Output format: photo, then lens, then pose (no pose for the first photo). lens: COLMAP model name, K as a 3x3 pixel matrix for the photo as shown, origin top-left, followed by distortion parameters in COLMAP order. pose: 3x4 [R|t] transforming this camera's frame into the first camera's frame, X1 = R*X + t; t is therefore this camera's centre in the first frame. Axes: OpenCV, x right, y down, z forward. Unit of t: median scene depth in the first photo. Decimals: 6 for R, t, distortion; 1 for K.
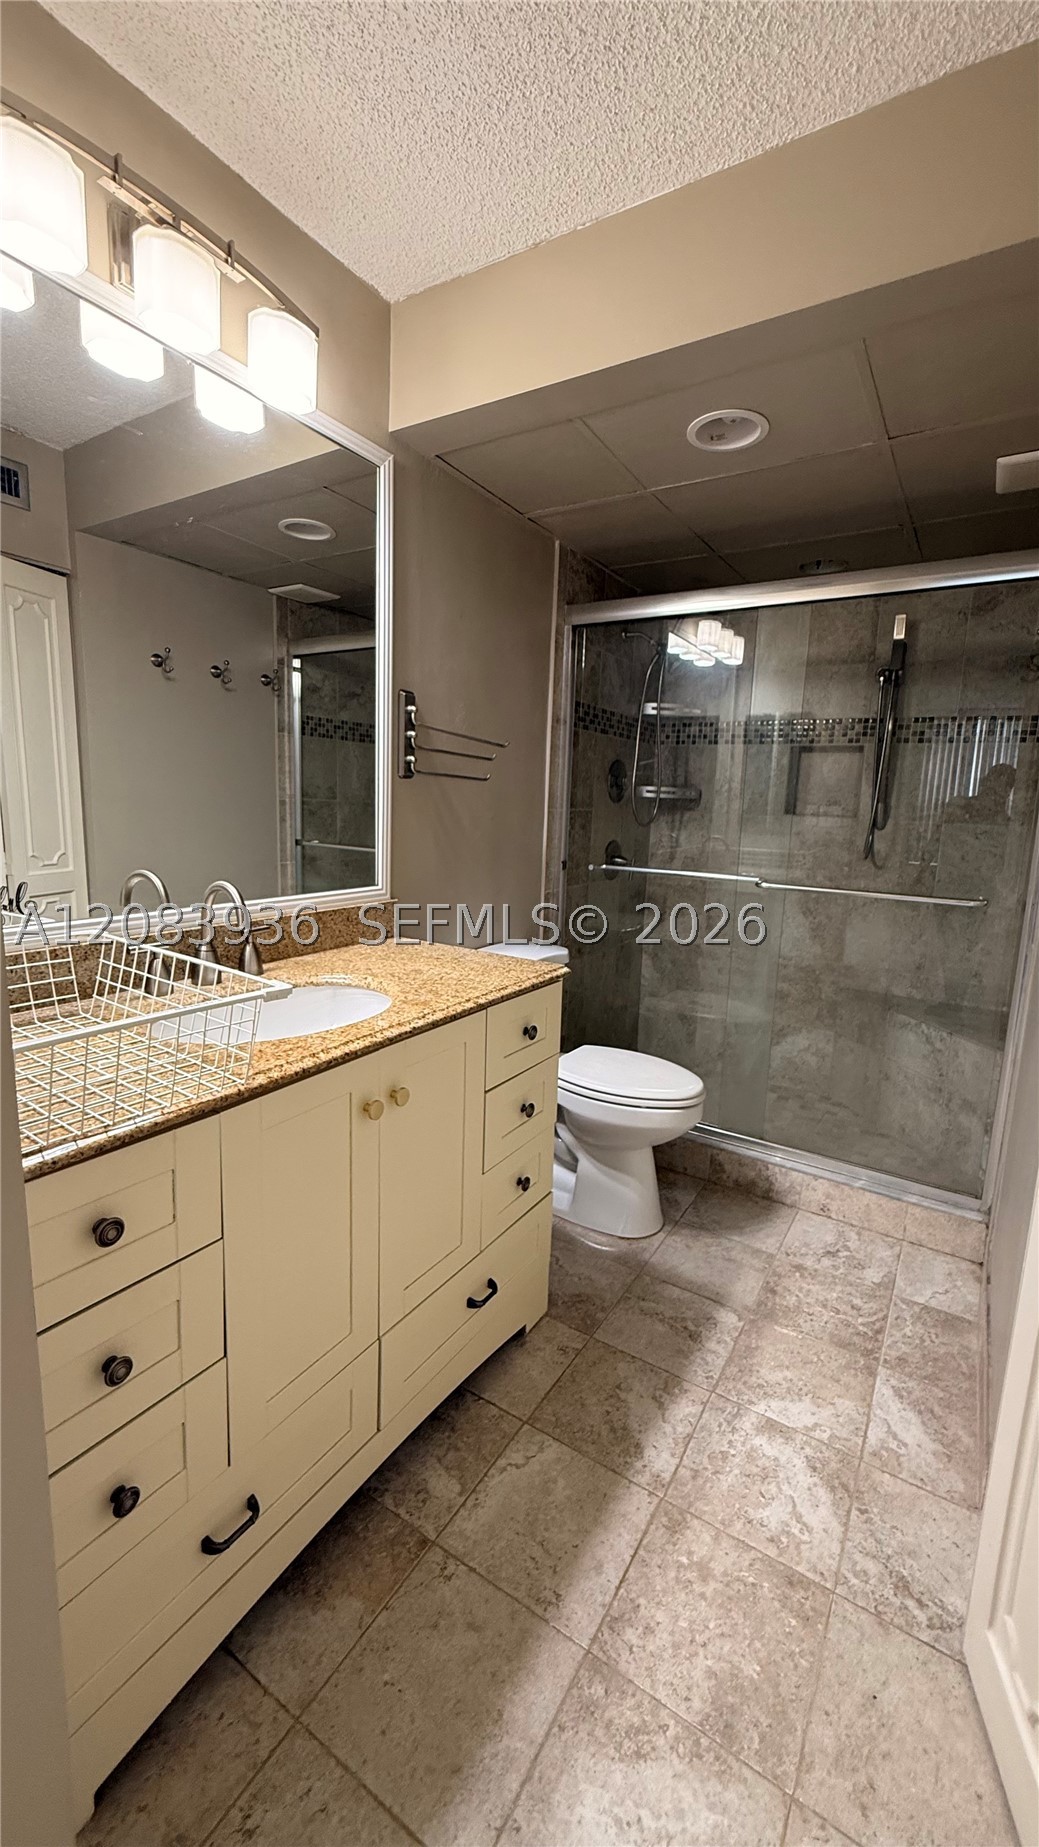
lens RADIAL K [[735.7, 0, 520.2], [0, 735.7, 918.5], [0, 0, 1]] dist [-0.000368, 0.000031]
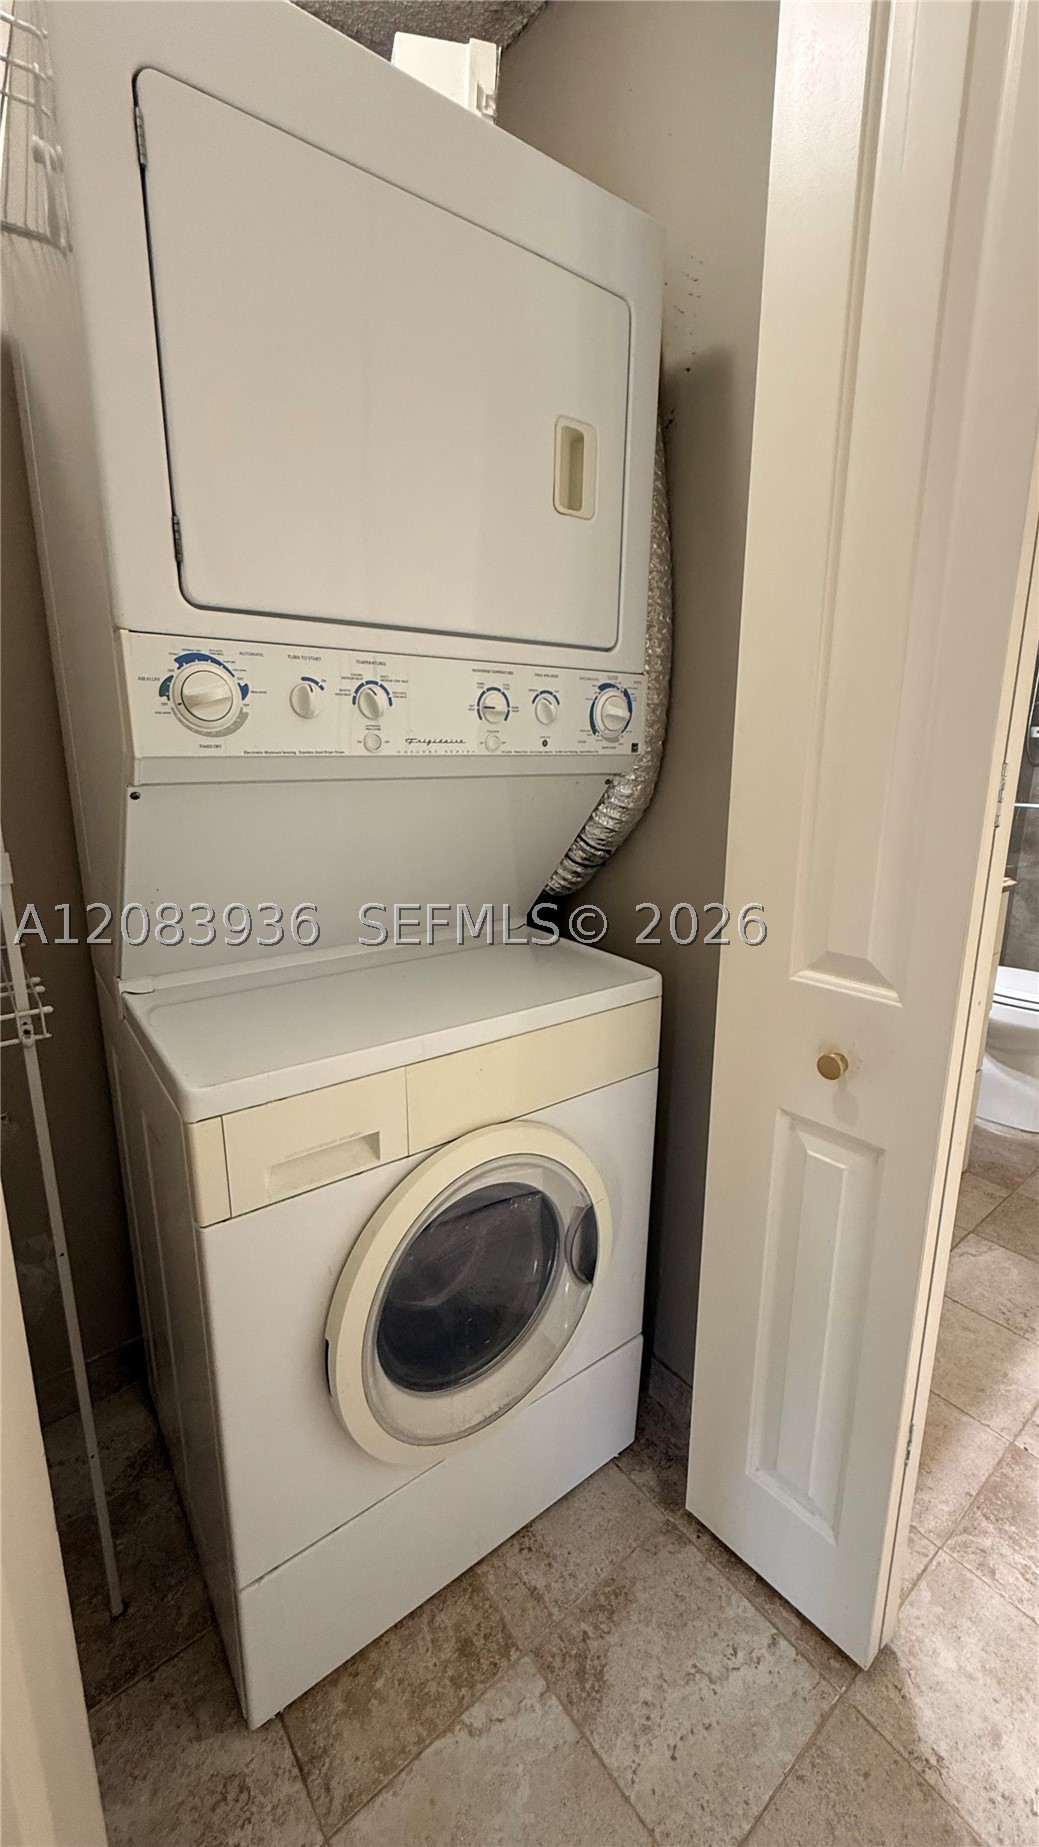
lens RADIAL K [[747.9, 0, 520.7], [0, 747.9, 916.2], [0, 0, 1]] dist [0.001191, -0.000083]
pose [[0.945522, 0.028111, -0.324342, -0.225428], [-0.014718, 0.998938, 0.043672, 0.072051], [0.325225, -0.036519, 0.944931, -0.307568]]
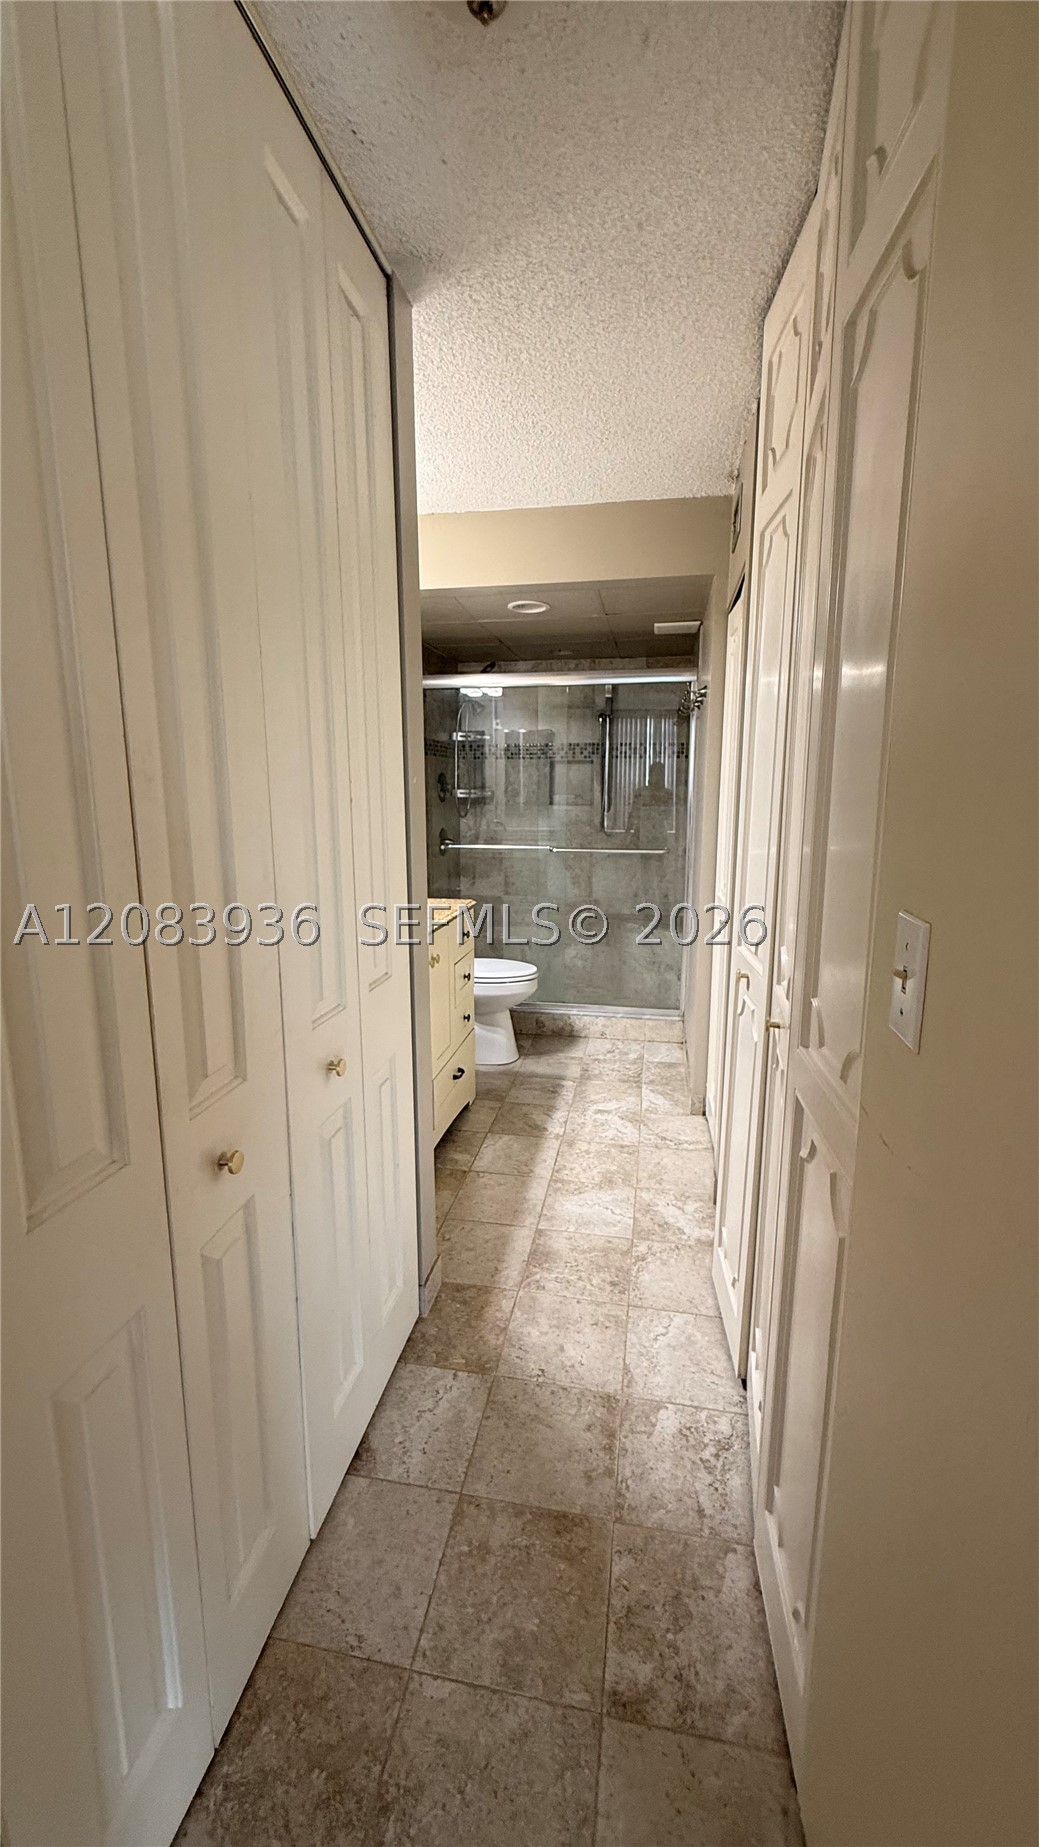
lens RADIAL K [[735.7, 0, 520.2], [0, 735.7, 918.5], [0, 0, 1]] dist [-0.000368, 0.000031]
pose [[0.928446, -0.101492, 0.357334, -0.387624], [0.093346, 0.994829, 0.040020, 0.038688], [-0.359548, -0.003800, 0.933119, -0.589571]]
